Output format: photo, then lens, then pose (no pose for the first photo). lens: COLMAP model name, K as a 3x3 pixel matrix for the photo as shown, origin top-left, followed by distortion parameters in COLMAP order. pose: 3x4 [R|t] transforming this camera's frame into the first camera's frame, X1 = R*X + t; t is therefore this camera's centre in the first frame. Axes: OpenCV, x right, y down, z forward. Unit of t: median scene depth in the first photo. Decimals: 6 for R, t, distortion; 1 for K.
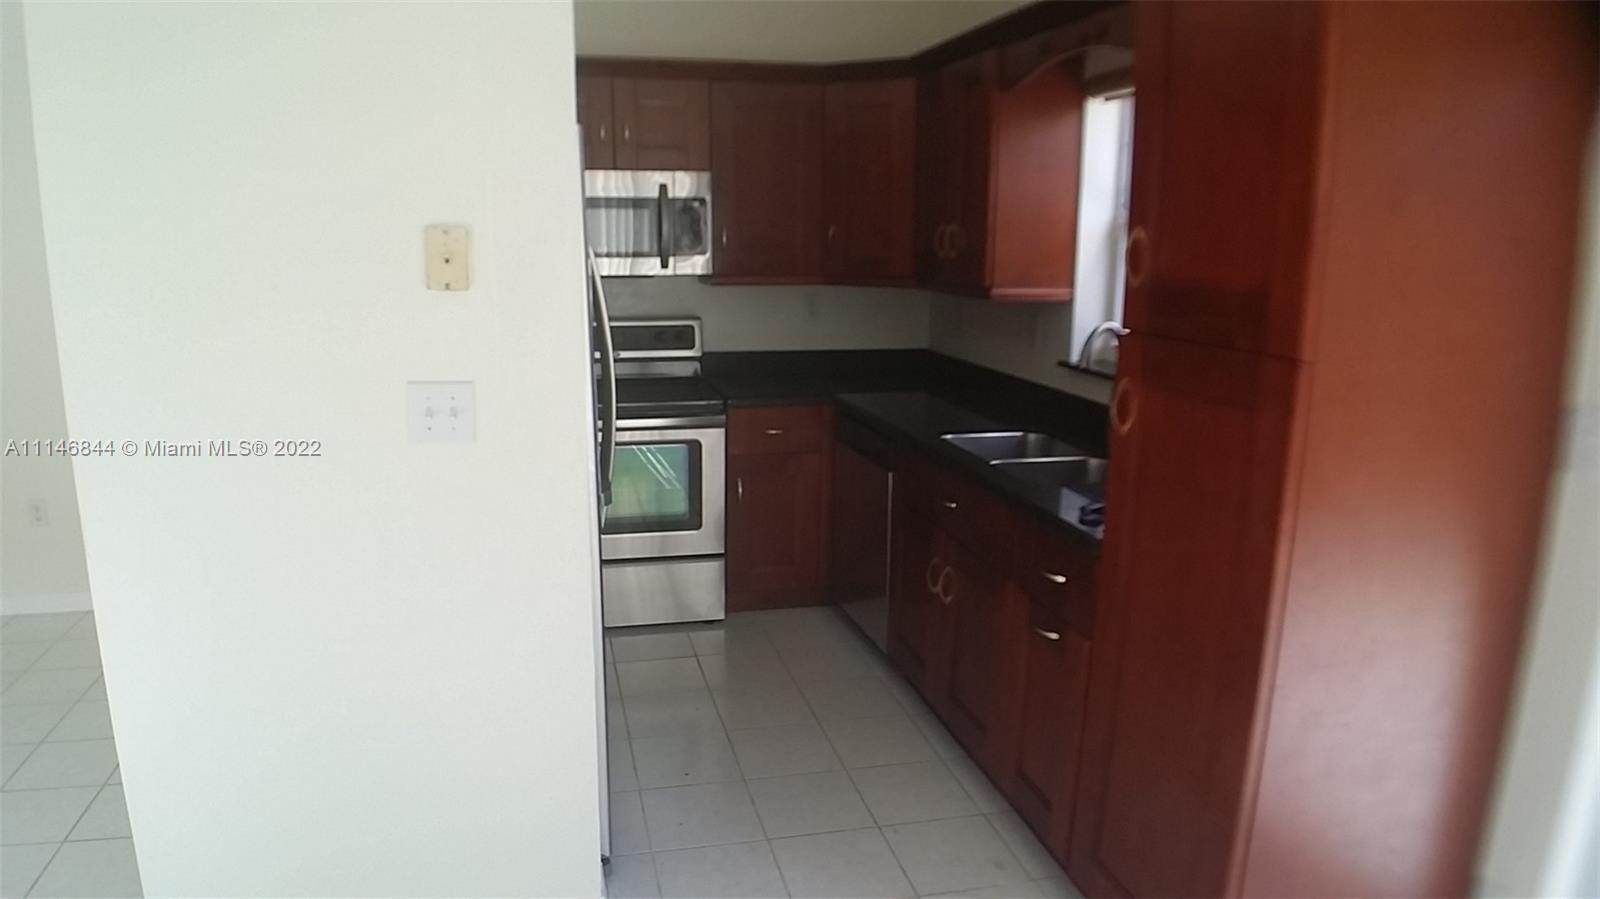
lens RADIAL K [[1027.7, 0, 798.3], [0, 1027.7, 454.7], [0, 0, 1]] dist [-0.068249, -0.002195]
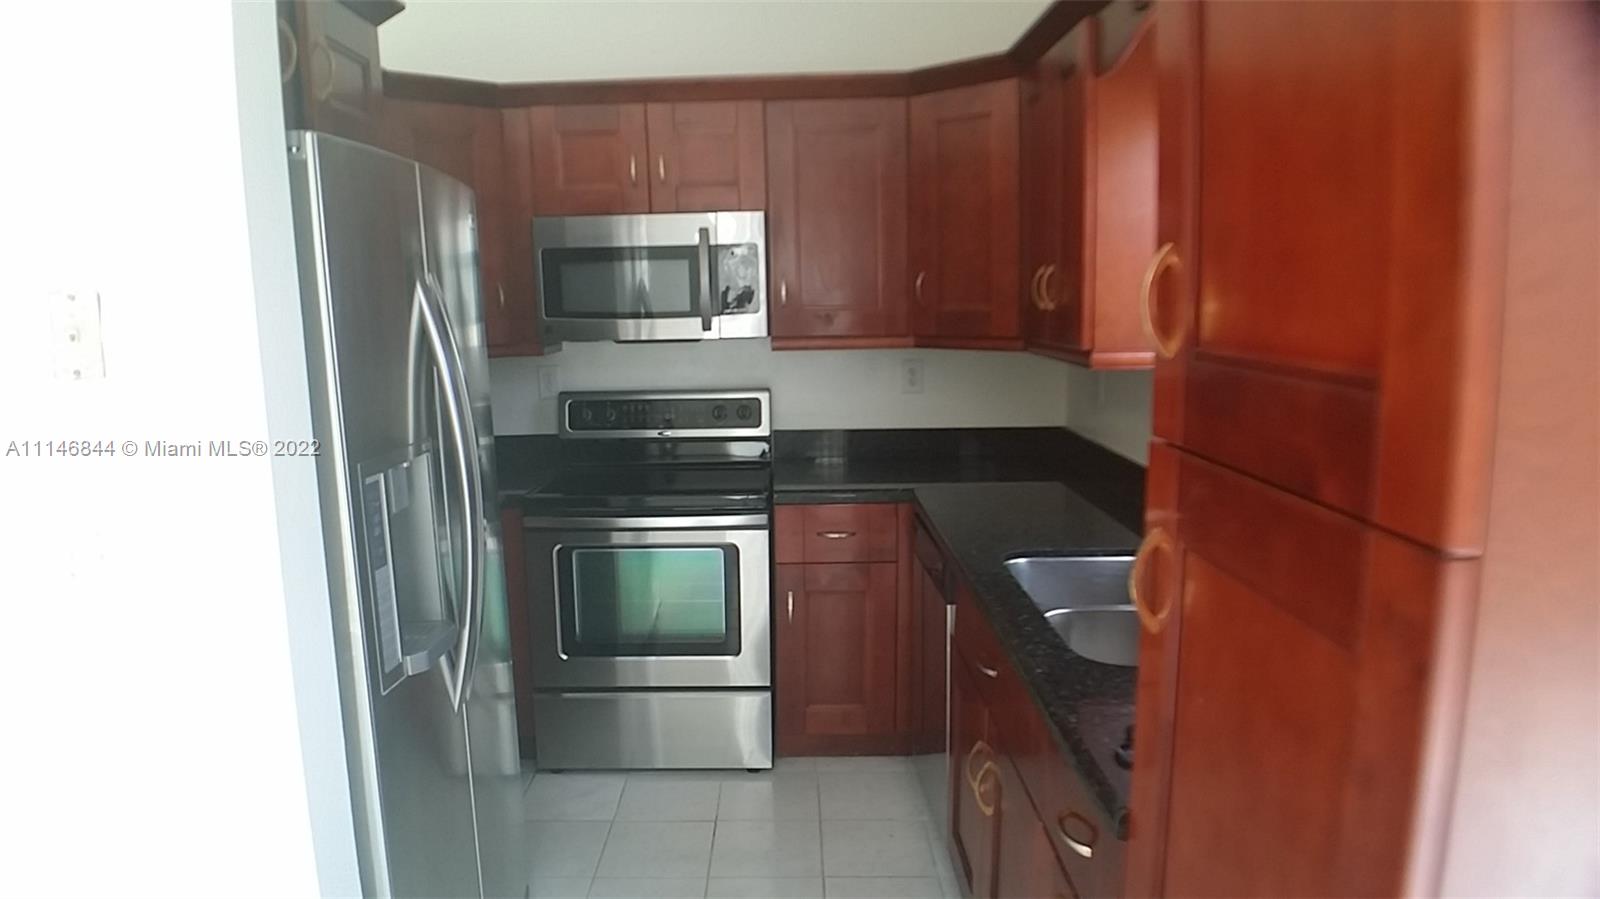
lens RADIAL K [[1045.8, 0, 801.0], [0, 1045.8, 465.9], [0, 0, 1]] dist [-0.055199, -0.000264]
pose [[0.974385, 0.012046, -0.224562, 0.130842], [-0.022363, 0.998805, -0.043456, -0.040055], [0.223770, 0.047365, 0.973490, 0.213287]]
